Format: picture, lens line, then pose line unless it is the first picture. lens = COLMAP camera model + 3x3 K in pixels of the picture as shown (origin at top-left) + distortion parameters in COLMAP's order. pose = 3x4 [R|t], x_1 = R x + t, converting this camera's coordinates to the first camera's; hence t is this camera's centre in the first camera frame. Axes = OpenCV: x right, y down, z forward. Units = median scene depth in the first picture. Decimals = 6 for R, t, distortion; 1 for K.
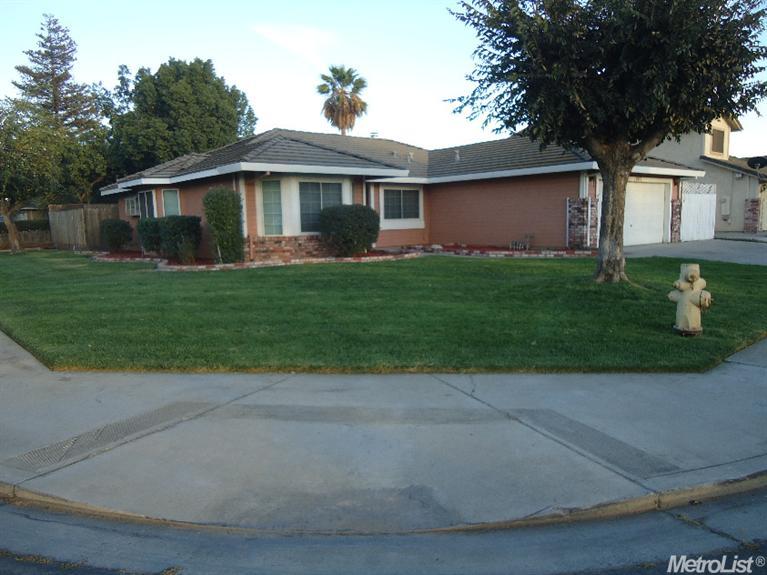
lens RADIAL K [[560.8, 0, 384.0], [0, 560.8, 284.8], [0, 0, 1]] dist [0.002690, 0.015453]
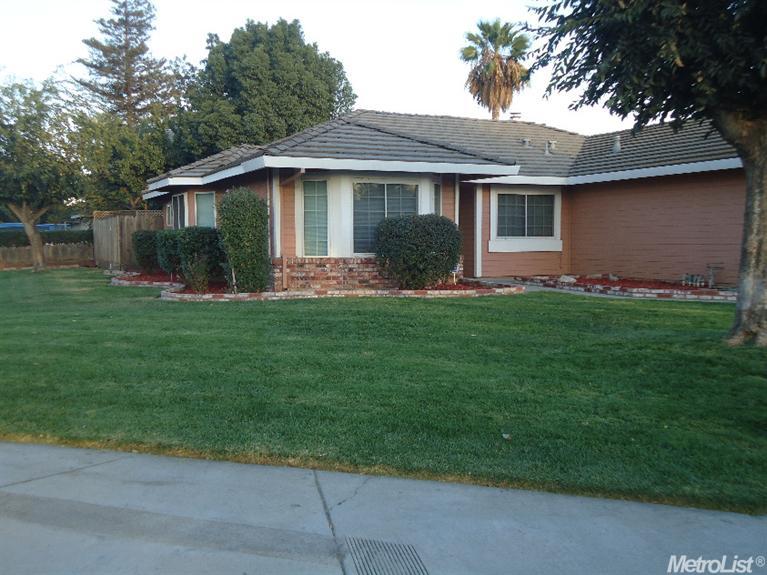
lens RADIAL K [[790.0, 0, 383.4], [0, 790.0, 285.1], [0, 0, 1]] dist [0.080903, 0.000000]
pose [[0.969064, 0.032656, -0.244641, 0.128363], [-0.045764, 0.997794, -0.048090, -0.005655], [0.242530, 0.057798, 0.968421, 0.034839]]
